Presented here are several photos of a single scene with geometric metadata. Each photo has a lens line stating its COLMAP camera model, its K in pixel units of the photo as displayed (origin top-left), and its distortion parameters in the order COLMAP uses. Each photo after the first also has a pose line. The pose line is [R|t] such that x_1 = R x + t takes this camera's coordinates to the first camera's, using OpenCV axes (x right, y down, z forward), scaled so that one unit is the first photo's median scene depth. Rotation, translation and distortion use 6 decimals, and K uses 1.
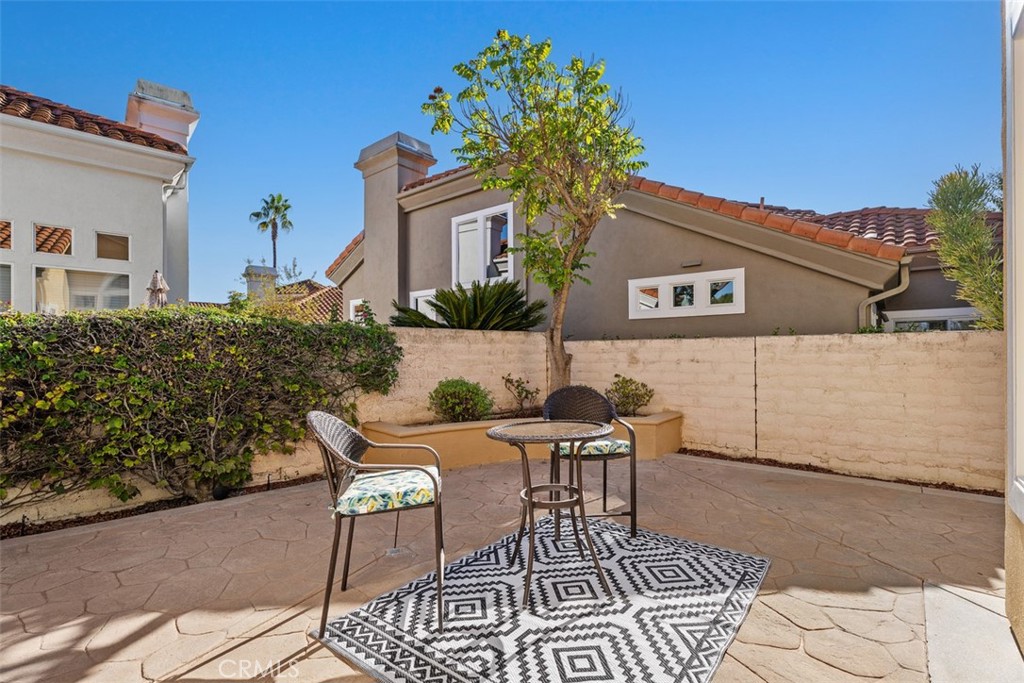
lens RADIAL K [[469.8, 0, 505.4], [0, 469.8, 354.1], [0, 0, 1]] dist [-0.000095, 0.000249]
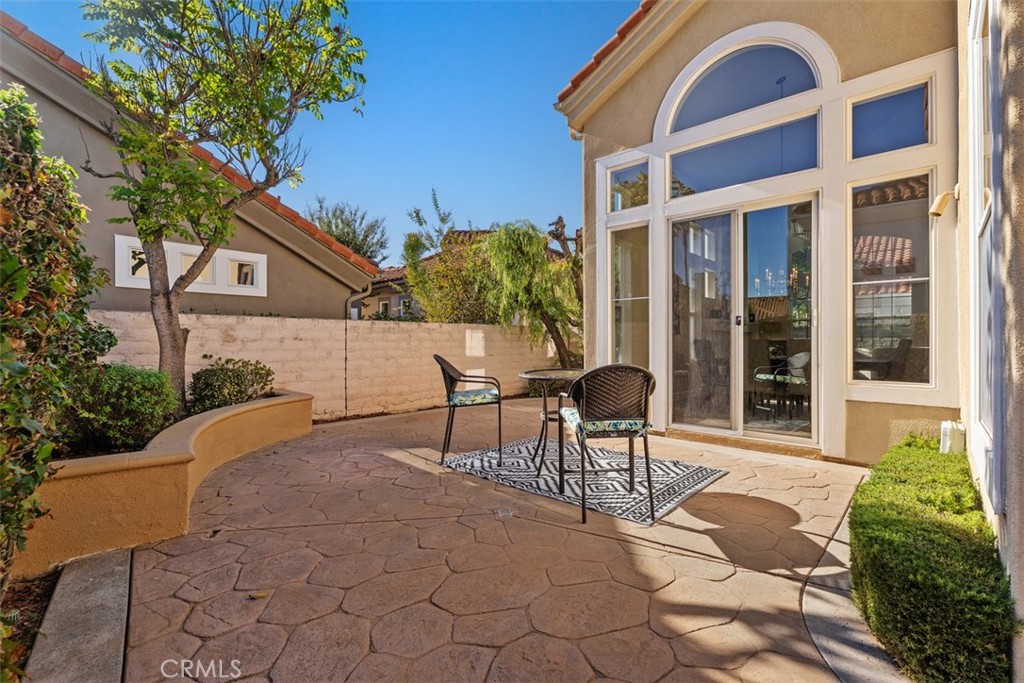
lens RADIAL K [[453.3, 0, 509.9], [0, 453.3, 337.5], [0, 0, 1]] dist [0.001568, 0.000267]
pose [[0.060212, 0.013971, 0.998088, -0.636277], [-0.000095, 0.999902, -0.013991, 0.026986], [-0.998186, 0.000748, 0.060207, 0.481371]]
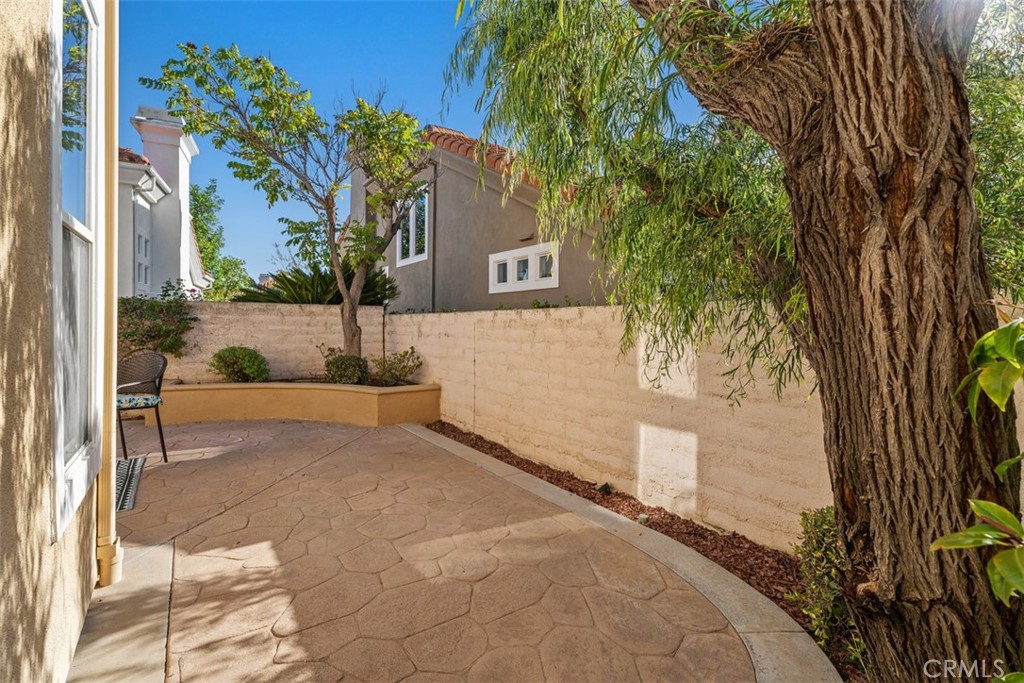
lens RADIAL K [[453.3, 0, 509.9], [0, 453.3, 337.5], [0, 0, 1]] dist [0.001568, 0.000267]
pose [[0.965999, 0.022798, -0.257539, 0.834420], [-0.016870, 0.999540, 0.025206, -0.007403], [0.257995, -0.020004, 0.965939, 0.093050]]
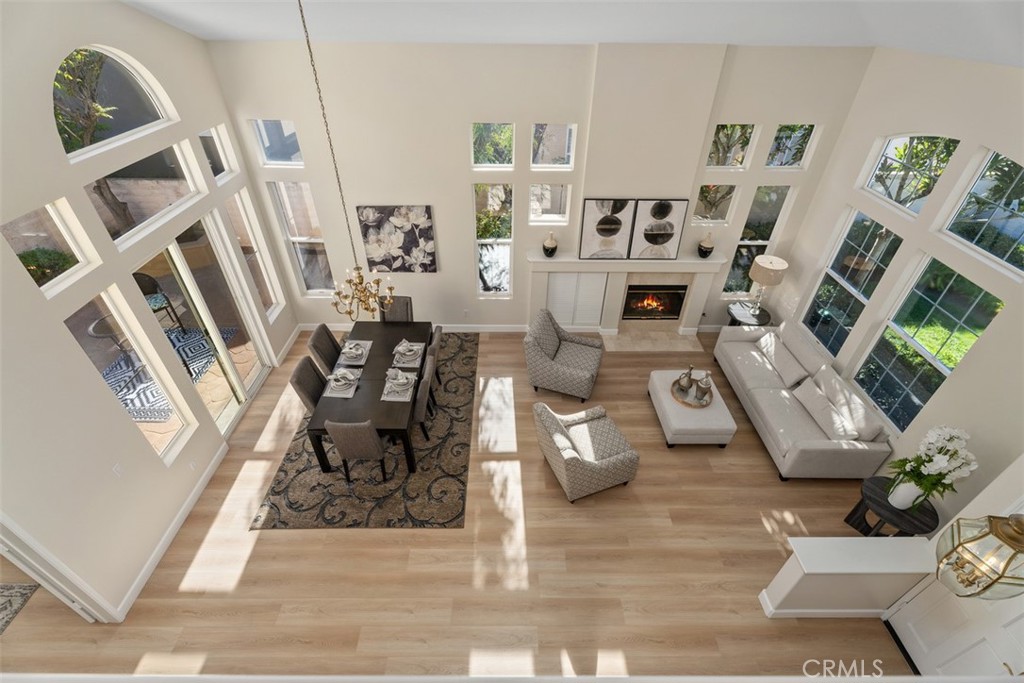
lens RADIAL K [[452.6, 0, 511.6], [0, 452.6, 343.3], [0, 0, 1]] dist [0.000198, 0.000033]
pose [[0.765814, -0.378735, 0.519701, 0.183235], [-0.015944, 0.796734, 0.604120, -0.563109], [-0.642865, -0.470929, 0.604111, -0.842256]]
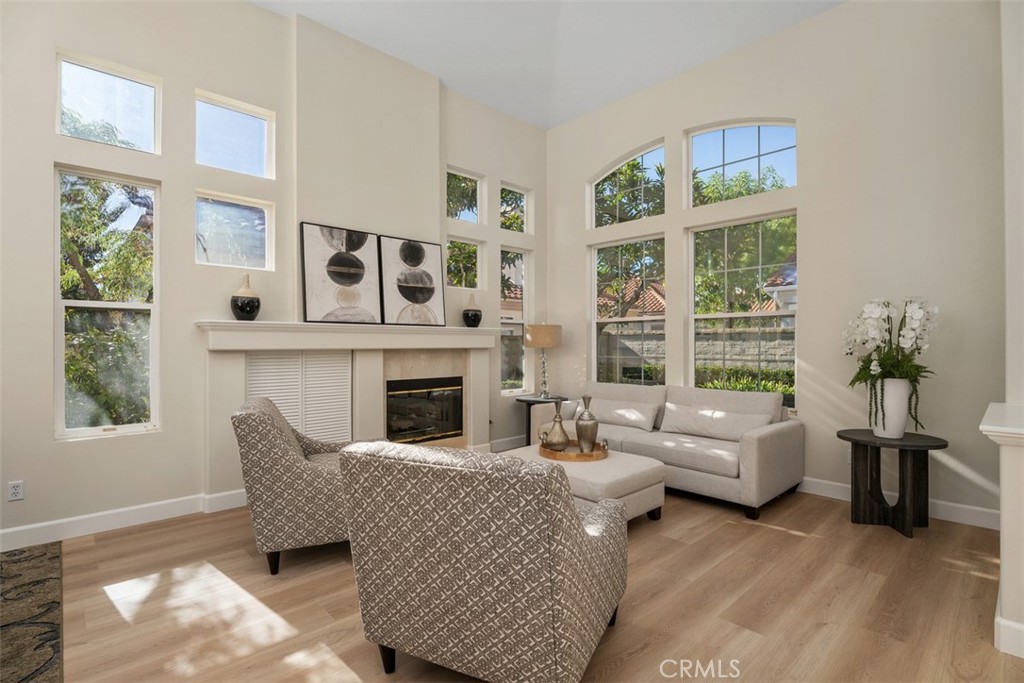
lens RADIAL K [[484.3, 0, 512.0], [0, 484.3, 341.5], [0, 0, 1]] dist [-0.012809, 0.000149]
pose [[0.124127, 0.007284, 0.992240, 0.332275], [0.000177, 0.999973, -0.007363, -0.022223], [-0.992266, 0.001090, 0.124123, -0.548316]]
